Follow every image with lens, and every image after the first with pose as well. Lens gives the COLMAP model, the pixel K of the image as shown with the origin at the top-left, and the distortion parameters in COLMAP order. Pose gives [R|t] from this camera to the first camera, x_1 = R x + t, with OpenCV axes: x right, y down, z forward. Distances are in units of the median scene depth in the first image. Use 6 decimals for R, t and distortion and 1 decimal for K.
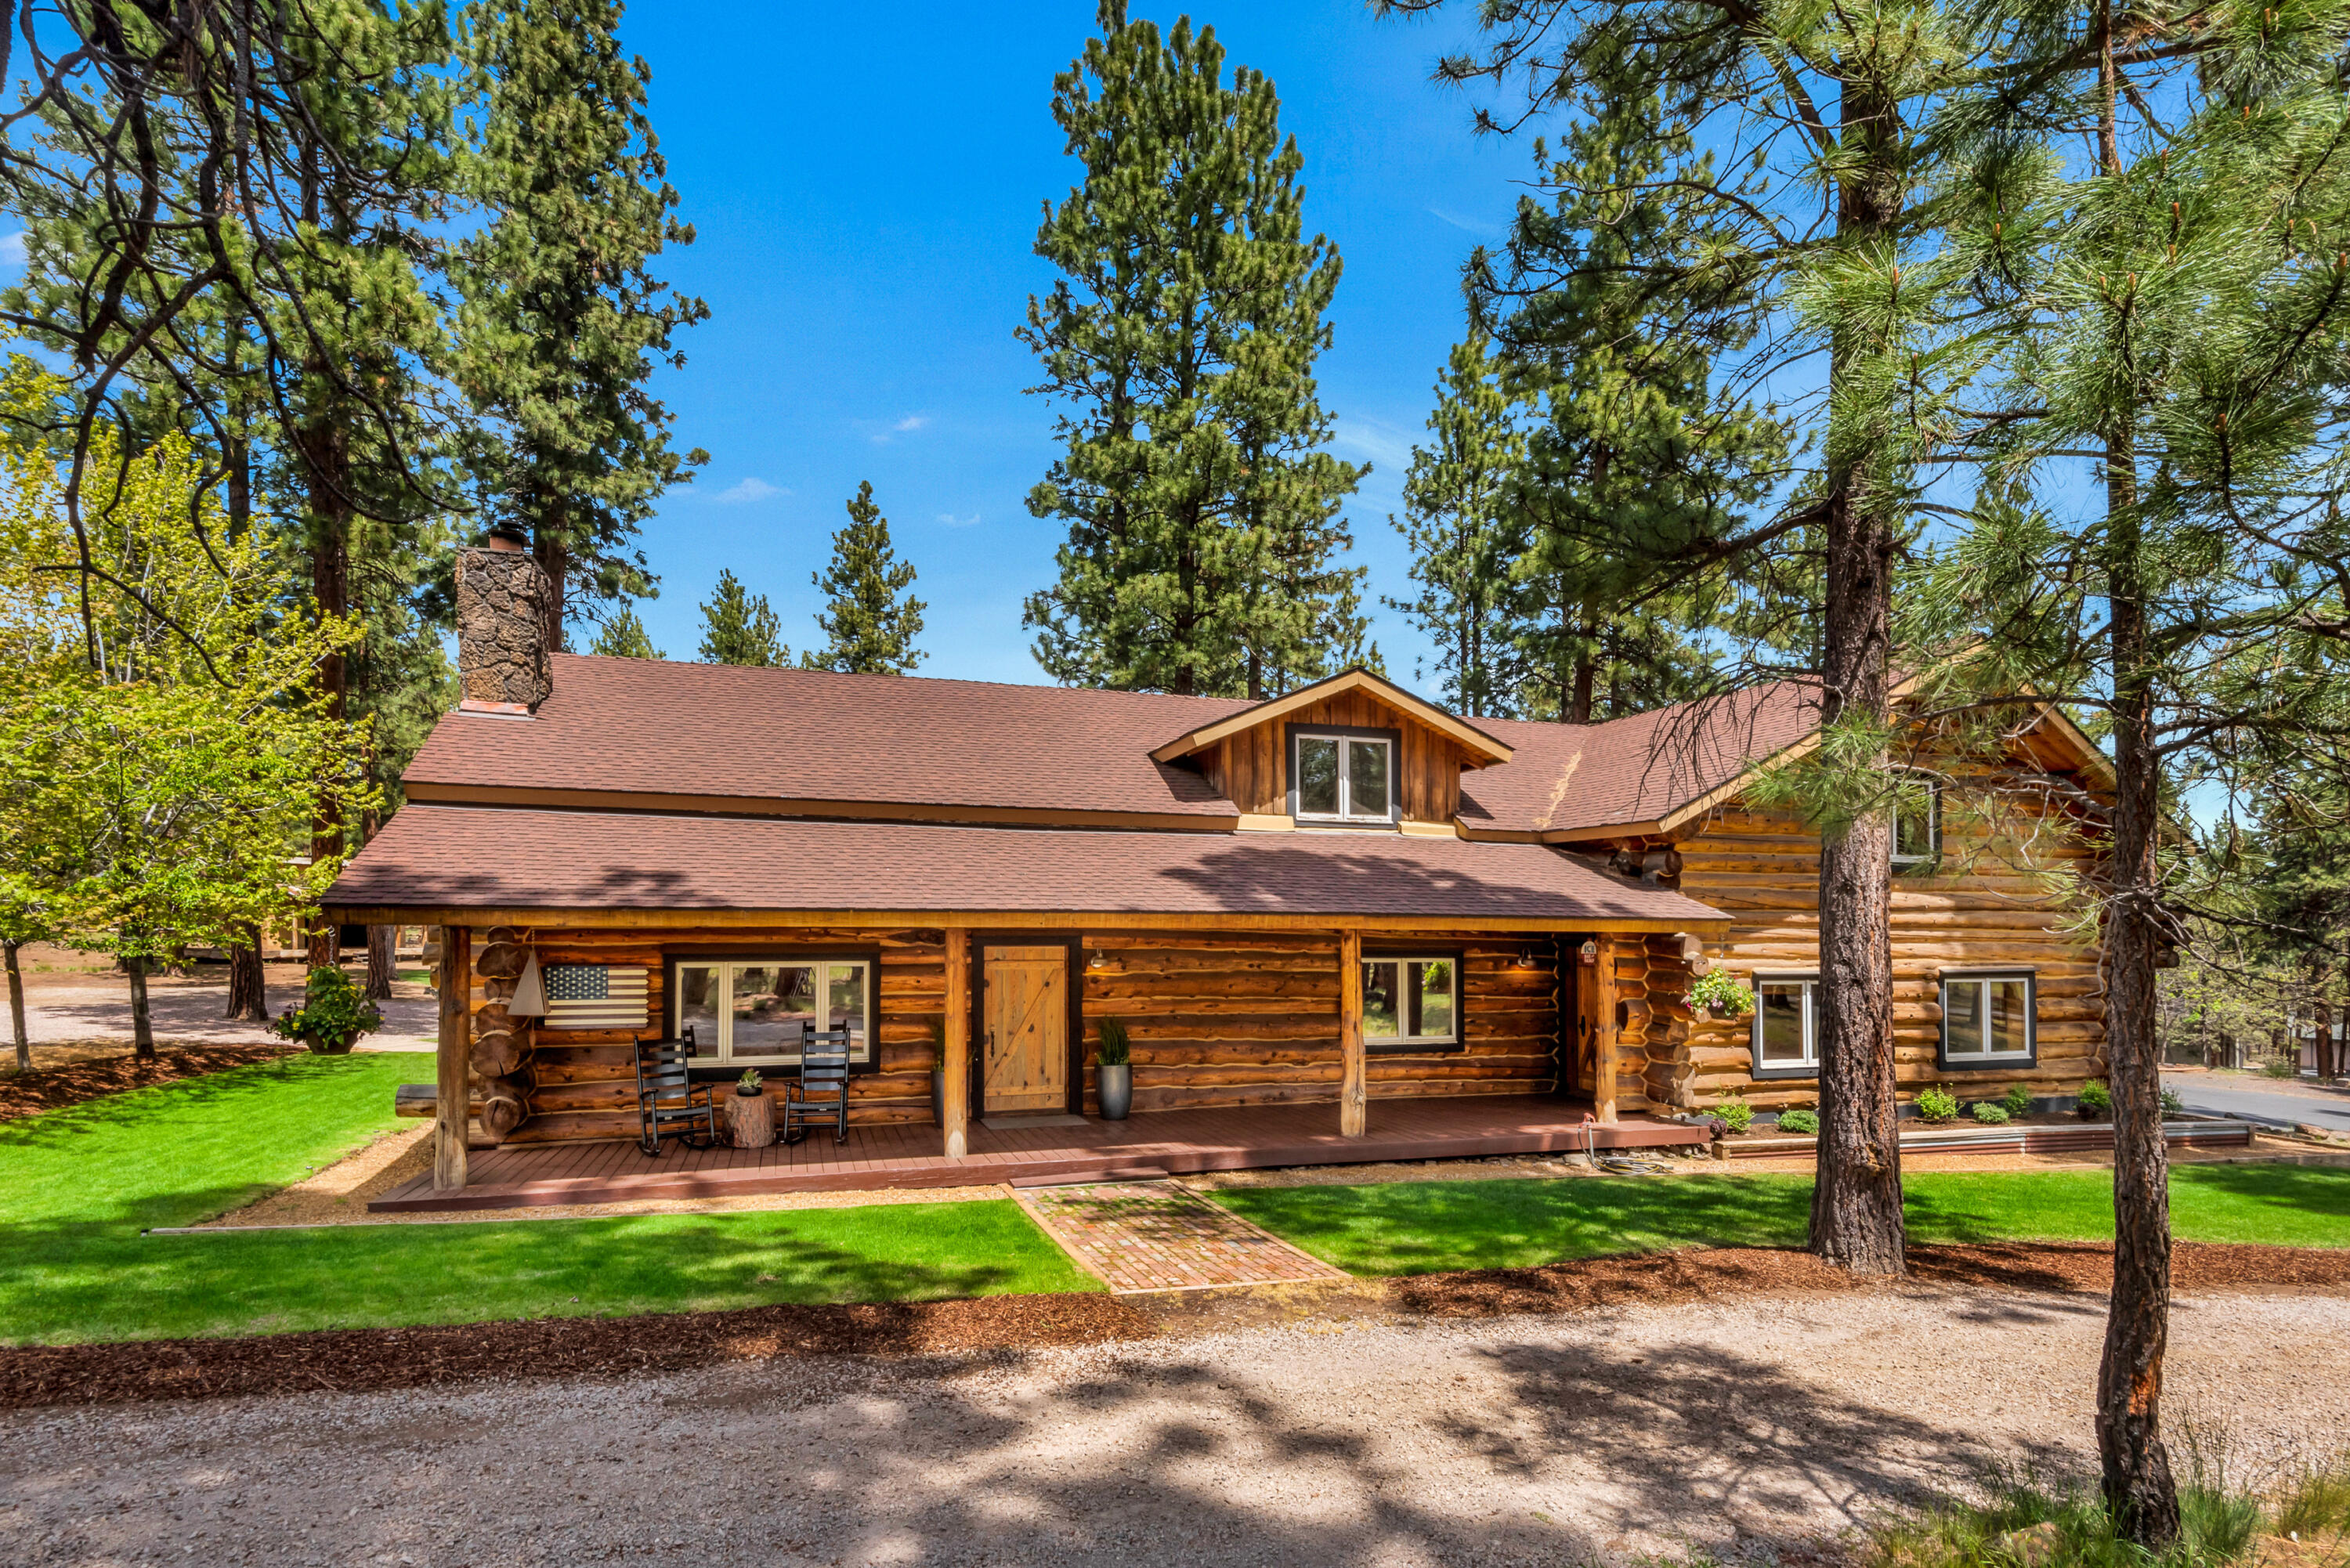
lens RADIAL K [[1189.8, 0, 1171.7], [0, 1189.8, 968.9], [0, 0, 1]] dist [-0.000897, -0.000073]
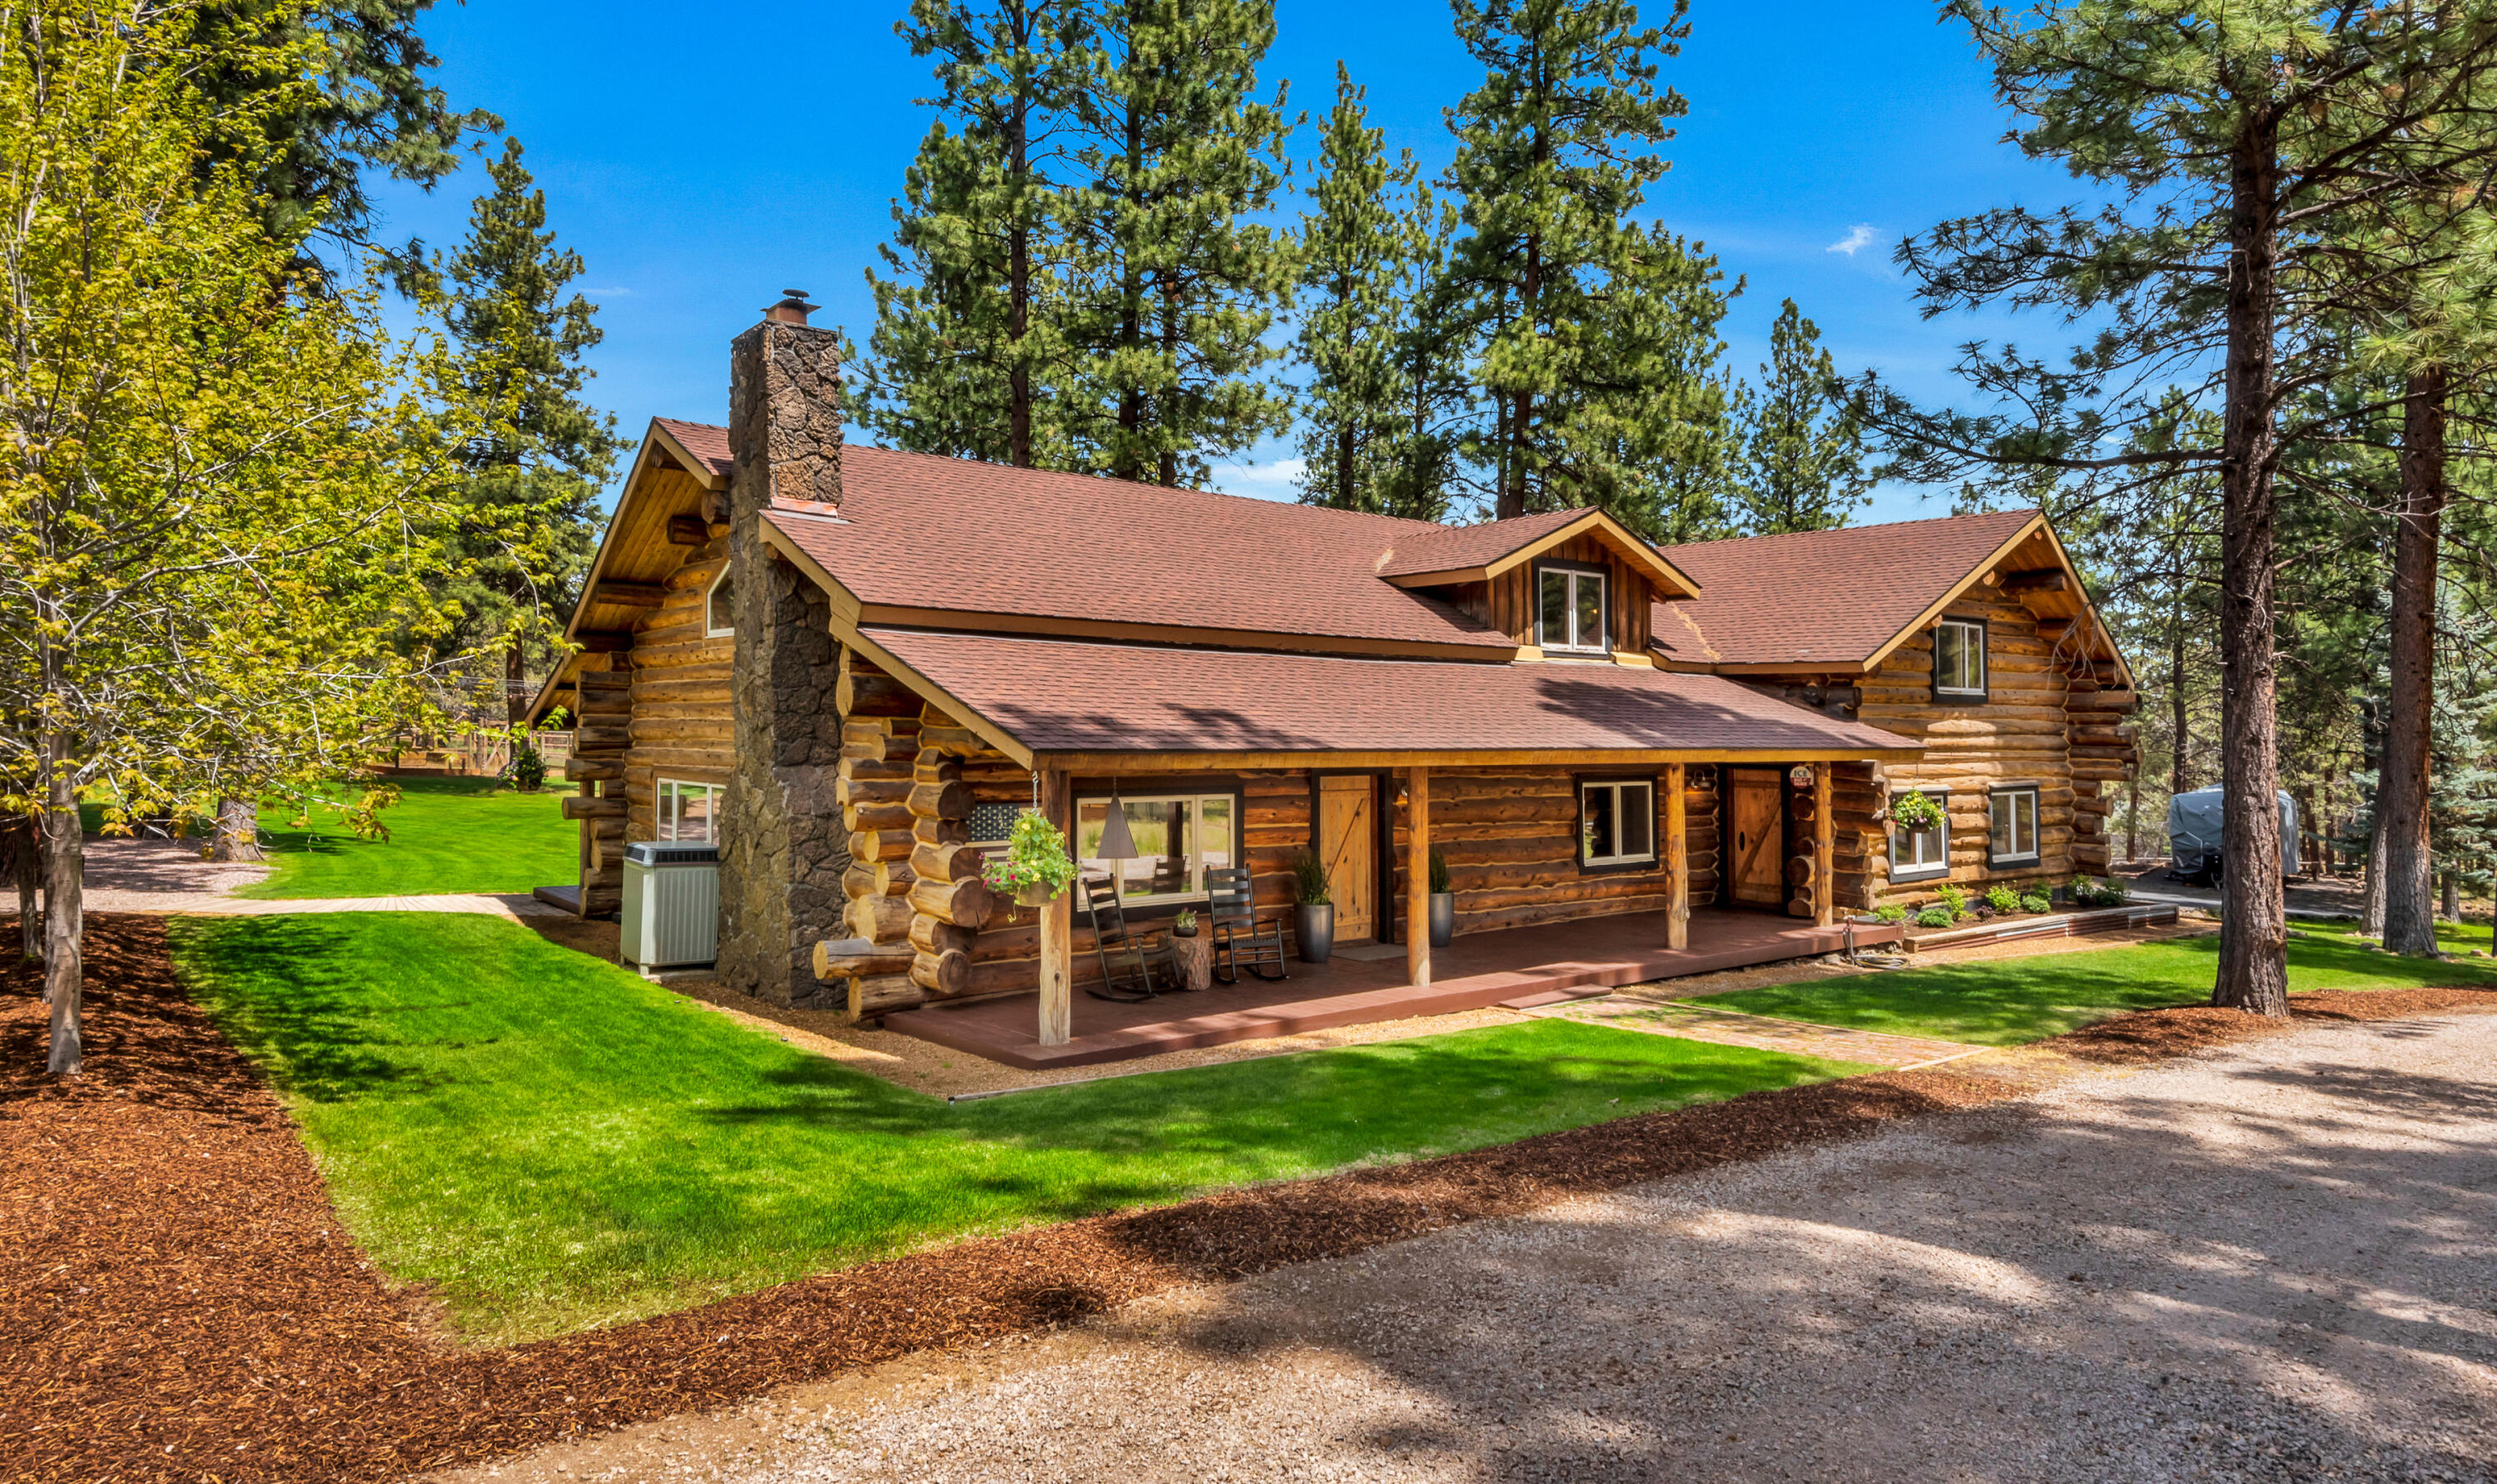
lens RADIAL K [[1456.3, 0, 1248.5], [0, 1456.3, 742.0], [0, 0, 1]] dist [0.018695, -0.000271]
pose [[0.931662, -0.002758, 0.363316, -0.592768], [0.009786, 0.999799, -0.017504, -0.025002], [-0.363195, 0.019863, 0.931501, -0.091586]]
